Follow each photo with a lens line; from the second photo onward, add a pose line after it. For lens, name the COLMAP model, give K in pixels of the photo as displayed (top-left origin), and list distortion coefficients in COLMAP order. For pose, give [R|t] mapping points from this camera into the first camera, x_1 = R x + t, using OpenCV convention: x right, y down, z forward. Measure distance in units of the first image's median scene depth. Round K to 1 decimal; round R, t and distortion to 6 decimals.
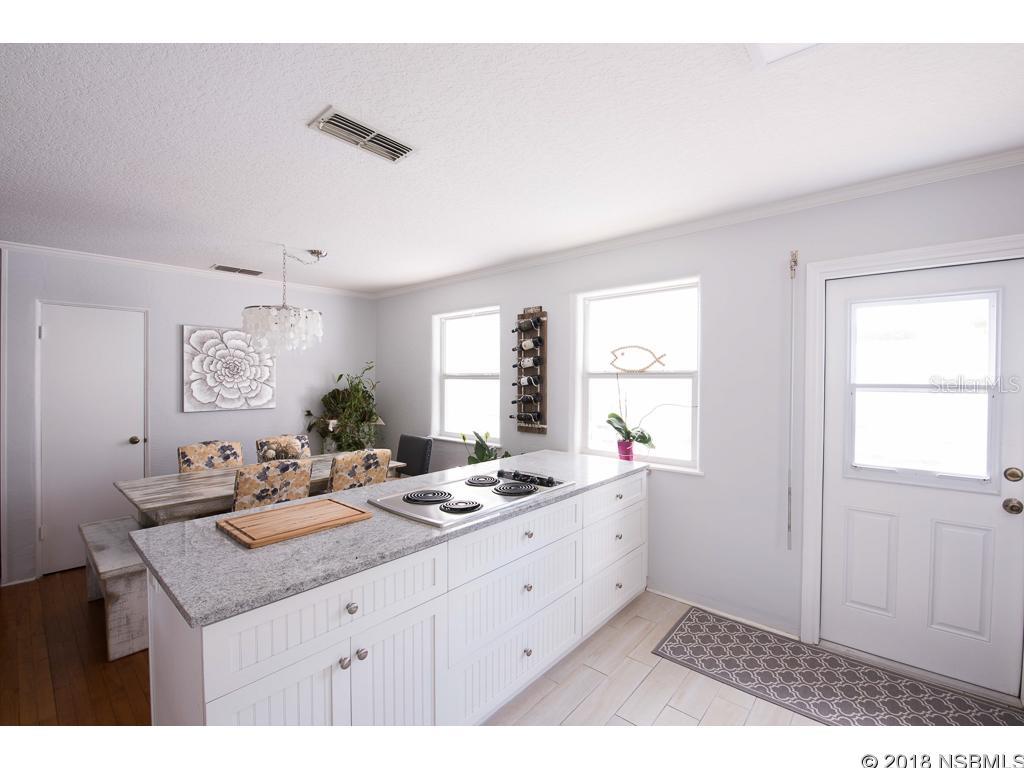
lens RADIAL K [[445.3, 0, 517.3], [0, 445.3, 384.6], [0, 0, 1]] dist [-0.015508, -0.001302]
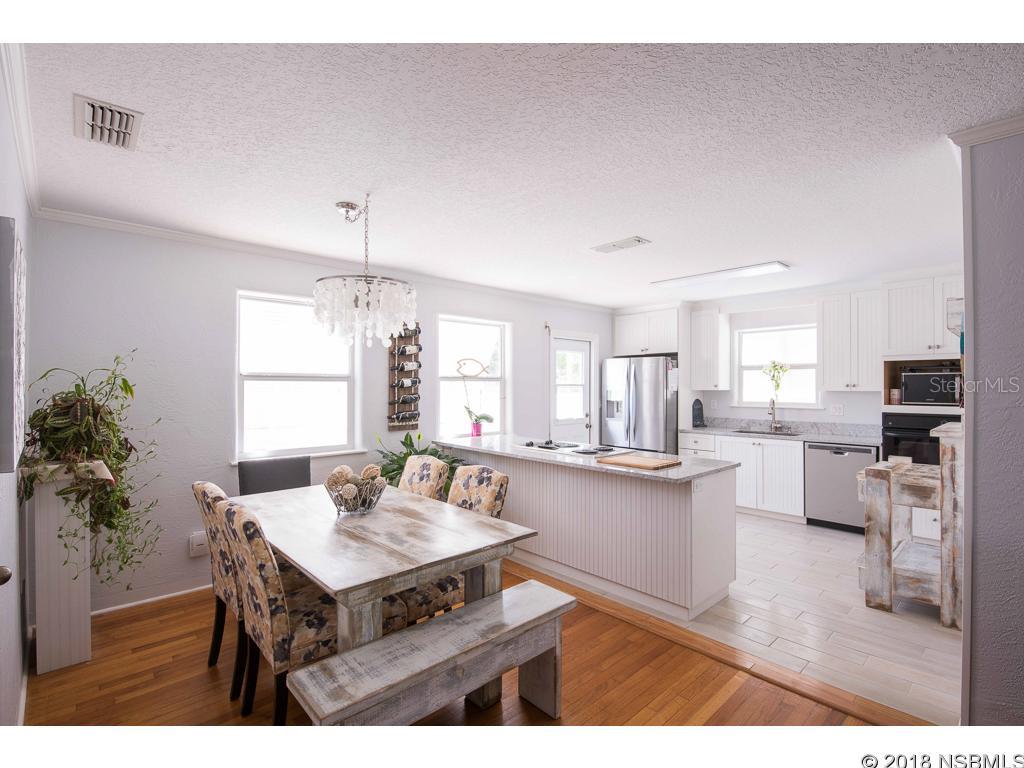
lens RADIAL K [[487.4, 0, 521.3], [0, 487.4, 386.5], [0, 0, 1]] dist [-0.005081, -0.000774]
pose [[0.097340, -0.005041, 0.995238, -1.096290], [0.010555, 0.999936, 0.004033, -0.001377], [-0.995195, 0.010112, 0.097387, 0.569910]]
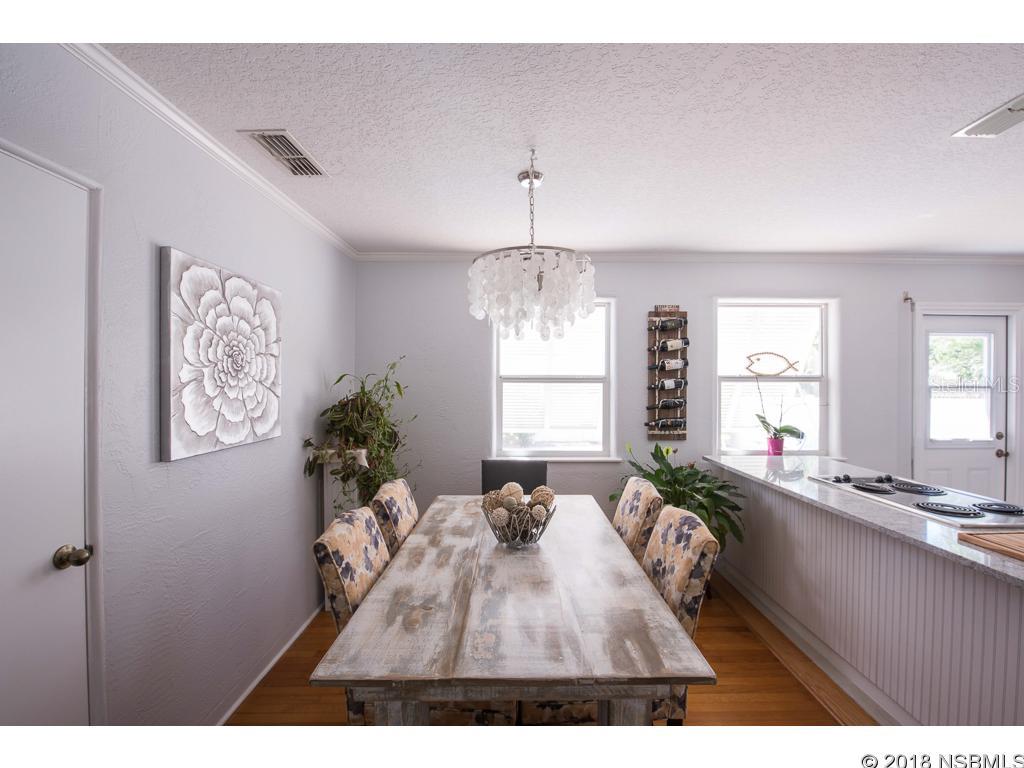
lens RADIAL K [[445.3, 0, 519.2], [0, 445.3, 388.7], [0, 0, 1]] dist [-0.015508, -0.001302]
pose [[0.752563, -0.005794, 0.658495, -0.781368], [0.007855, 0.999969, -0.000178, -0.001764], [-0.658473, 0.005306, 0.752586, 0.484762]]
